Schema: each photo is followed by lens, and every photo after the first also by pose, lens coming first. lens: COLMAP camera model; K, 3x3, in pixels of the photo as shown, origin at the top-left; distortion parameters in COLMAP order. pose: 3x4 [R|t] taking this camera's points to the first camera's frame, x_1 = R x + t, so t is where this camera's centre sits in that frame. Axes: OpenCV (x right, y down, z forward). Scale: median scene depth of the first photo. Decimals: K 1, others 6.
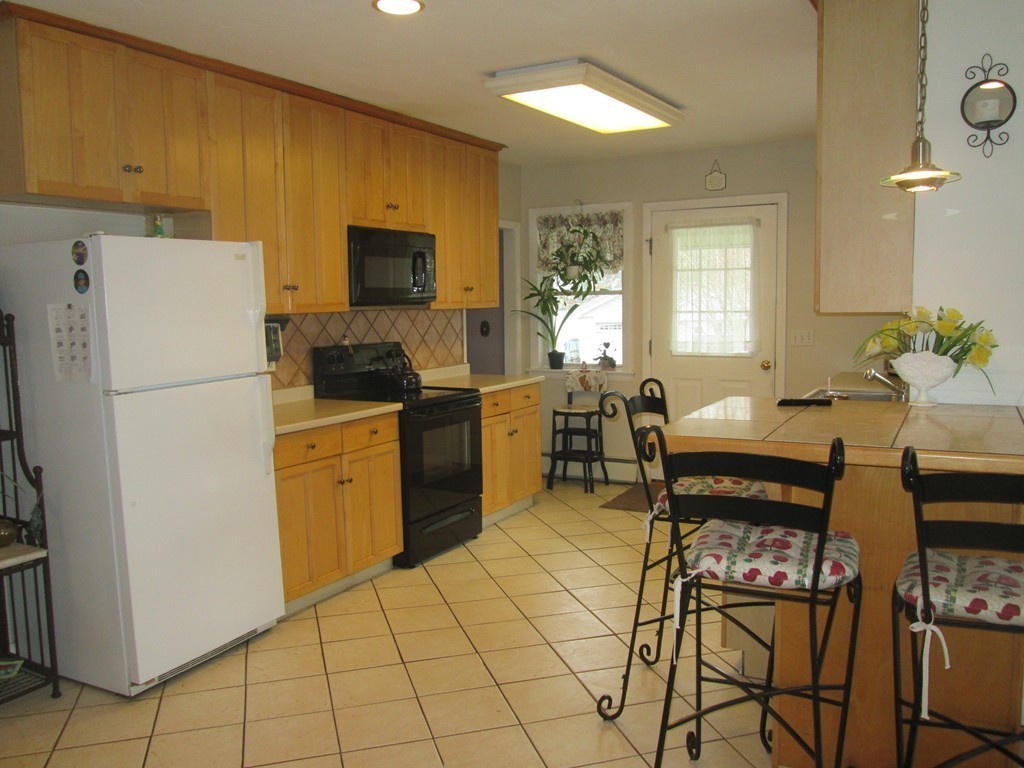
lens RADIAL K [[850.8, 0, 512.8], [0, 850.8, 389.4], [0, 0, 1]] dist [-0.048917, 0.008786]
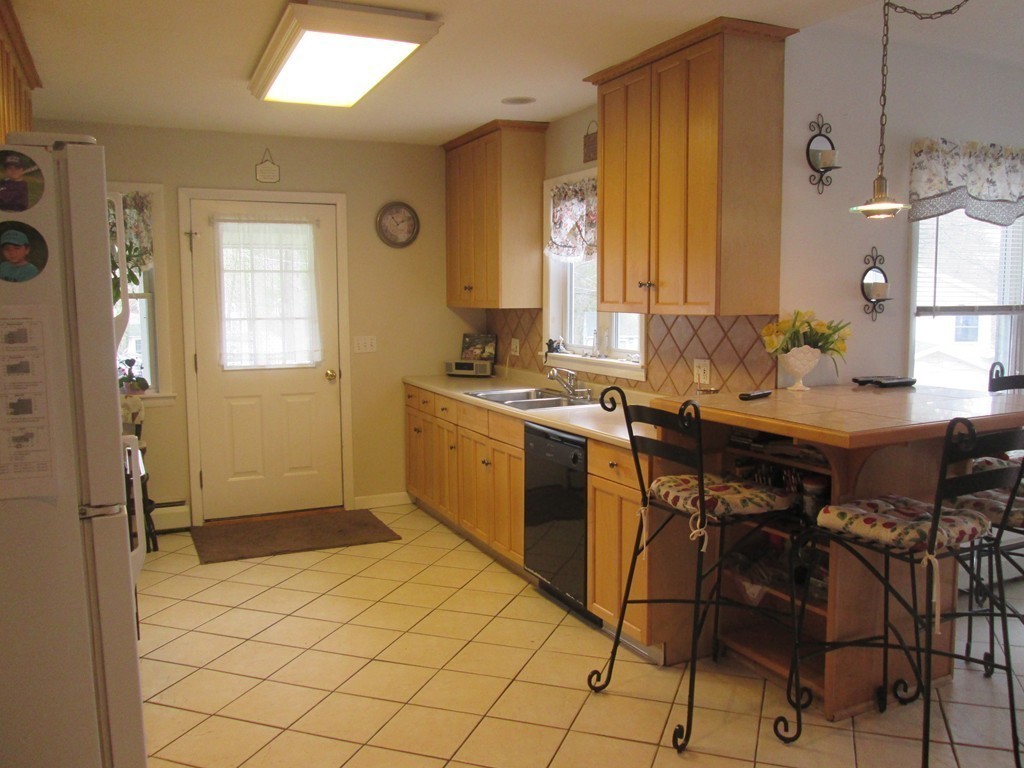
lens RADIAL K [[850.8, 0, 512.8], [0, 850.8, 389.4], [0, 0, 1]] dist [-0.048917, 0.008786]
pose [[0.581726, -0.076988, 0.809733, -0.345865], [0.083856, 0.995882, 0.034444, -0.026859], [-0.809051, 0.047864, 0.585786, 0.277249]]
